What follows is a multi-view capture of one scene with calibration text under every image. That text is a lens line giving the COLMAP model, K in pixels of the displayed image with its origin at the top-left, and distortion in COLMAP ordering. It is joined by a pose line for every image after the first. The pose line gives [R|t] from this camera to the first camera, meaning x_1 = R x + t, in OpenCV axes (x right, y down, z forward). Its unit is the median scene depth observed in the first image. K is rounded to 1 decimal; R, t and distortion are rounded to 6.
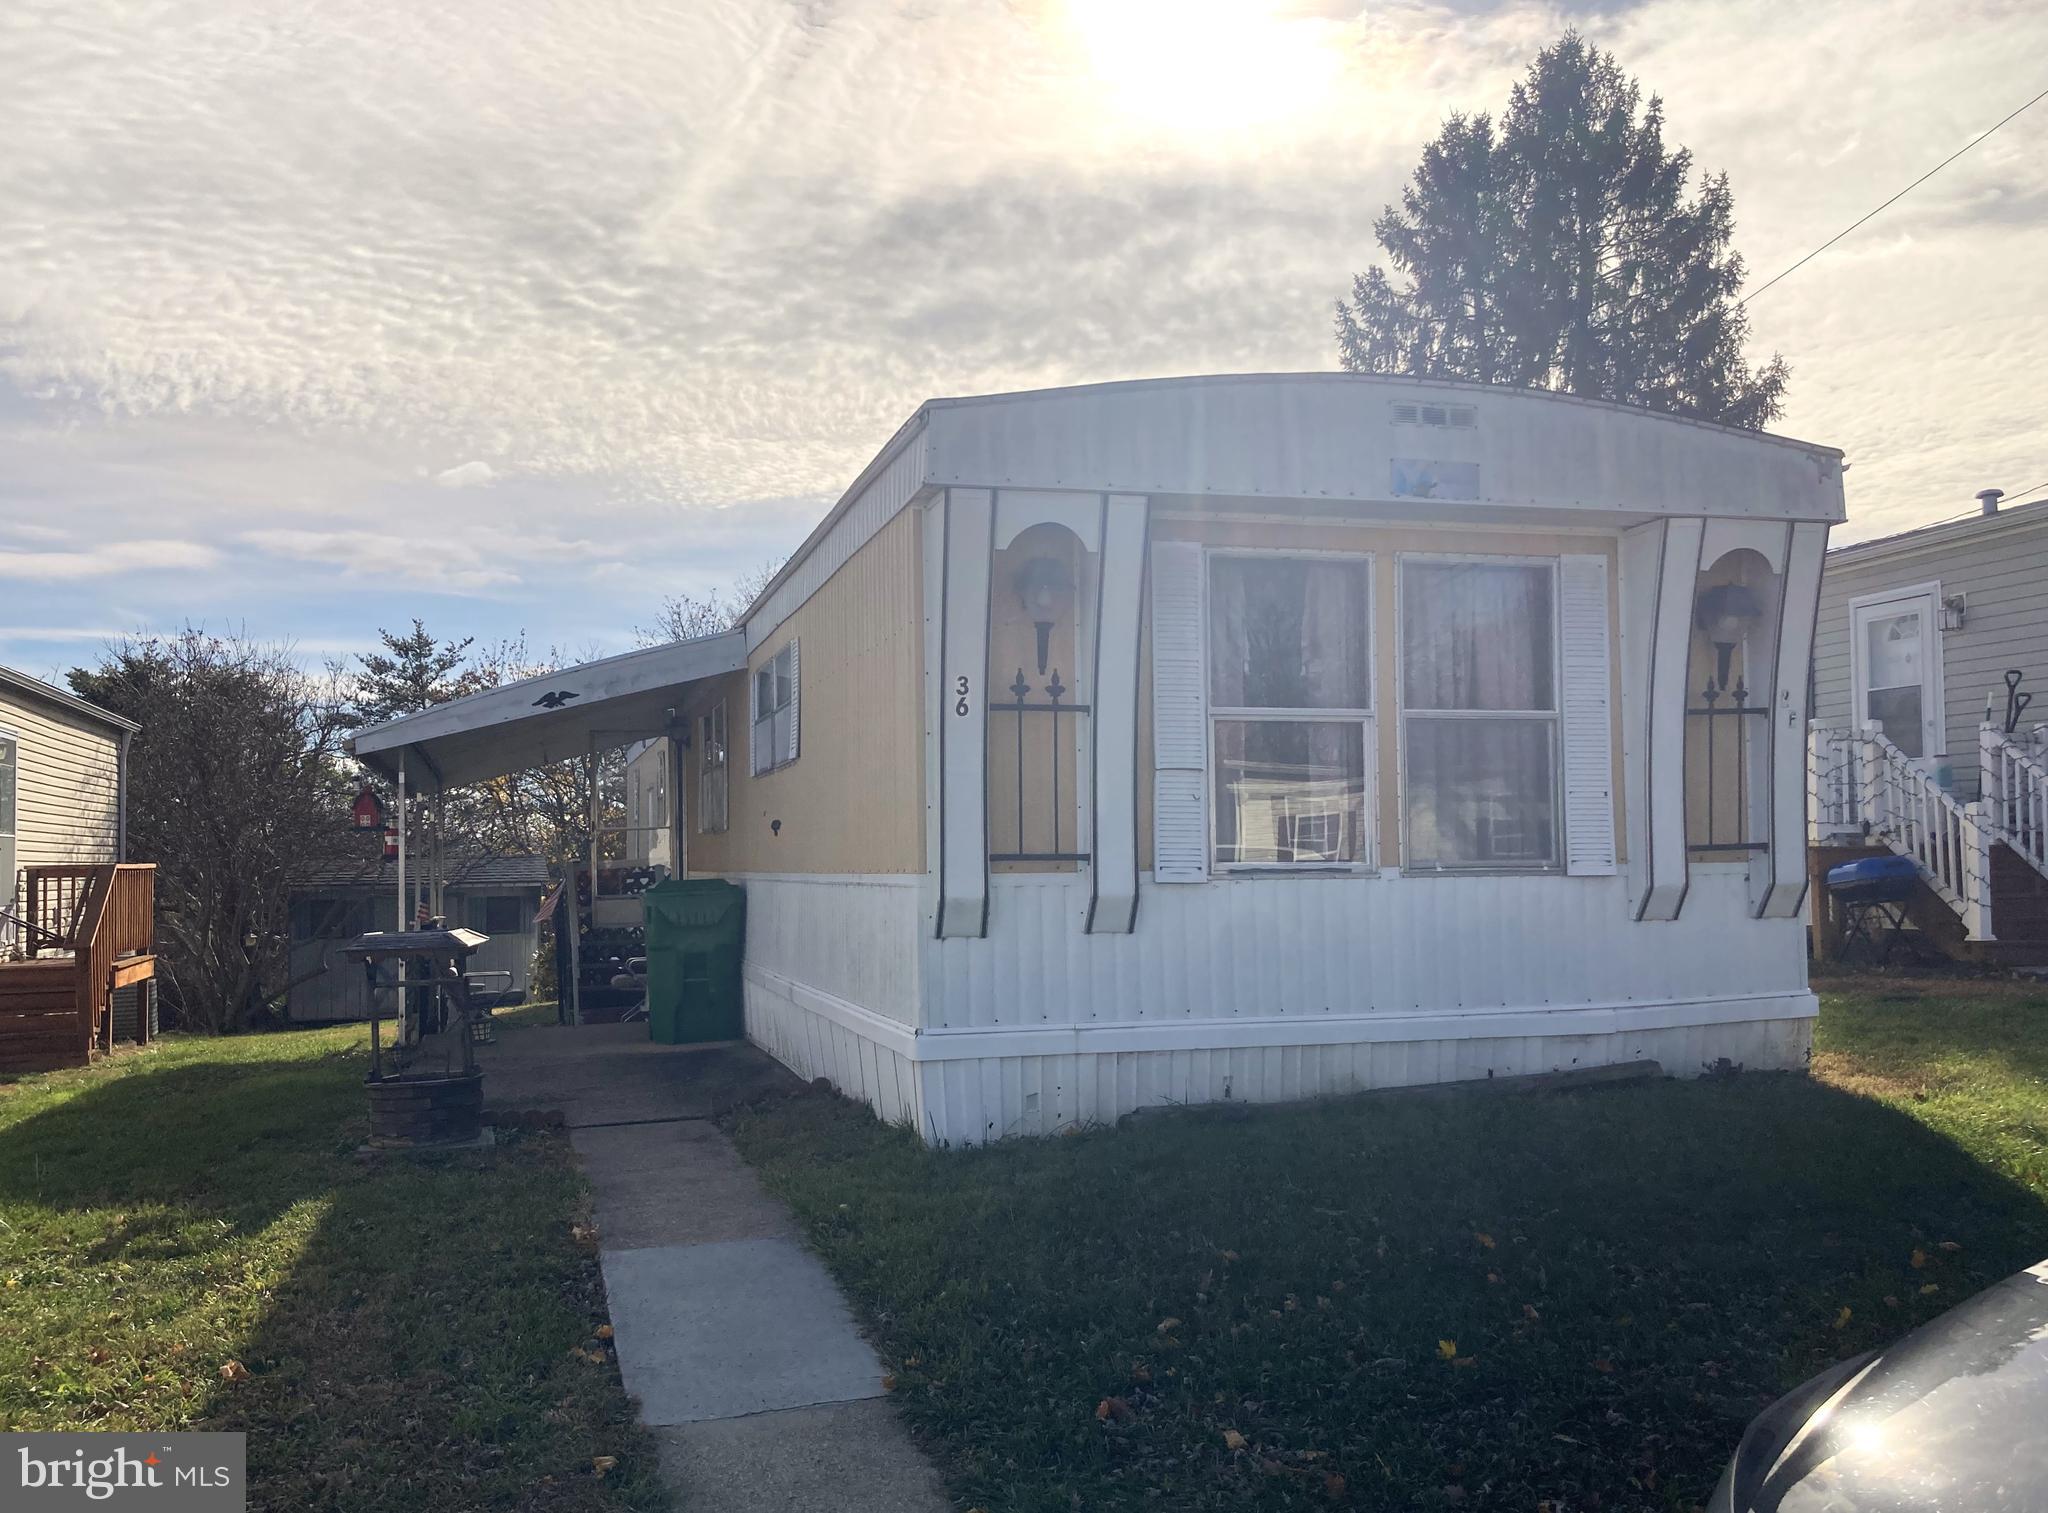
lens RADIAL K [[1745.4, 0, 1025.4], [0, 1745.4, 823.4], [0, 0, 1]] dist [0.113391, -0.211896]
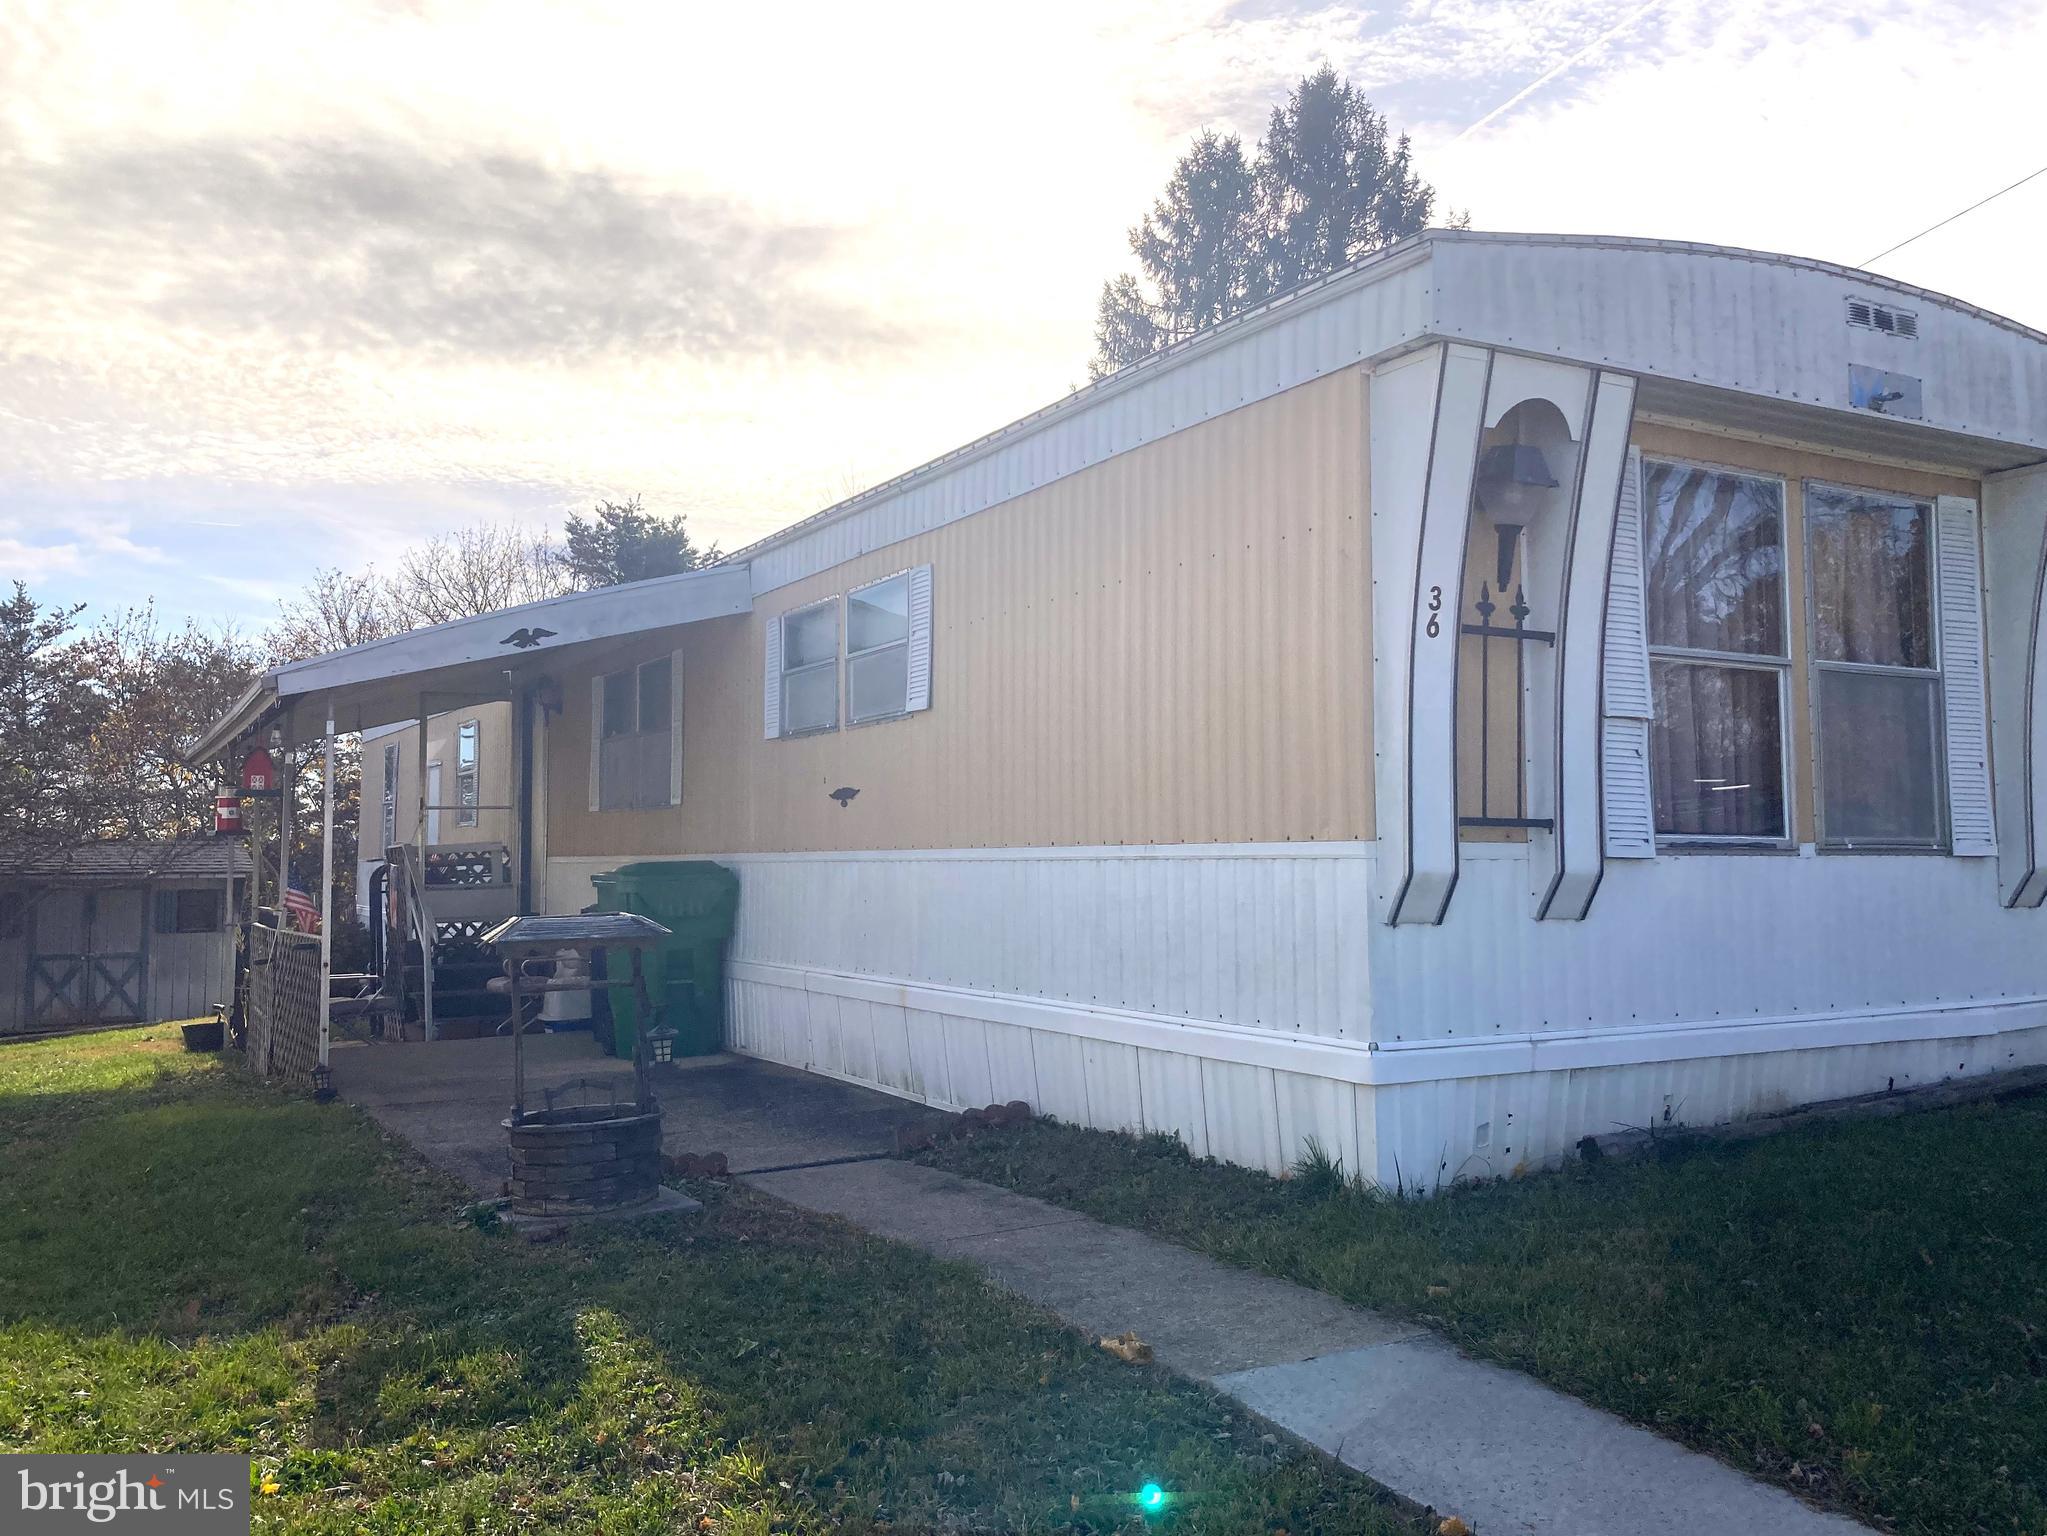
lens RADIAL K [[1698.3, 0, 1023.5], [0, 1698.3, 768.0], [0, 0, 1]] dist [0.112888, -0.221725]
pose [[0.972132, 0.022314, 0.233368, -0.273255], [-0.014113, 0.999225, -0.036752, 0.018982], [-0.234007, 0.032434, 0.971694, 0.212636]]
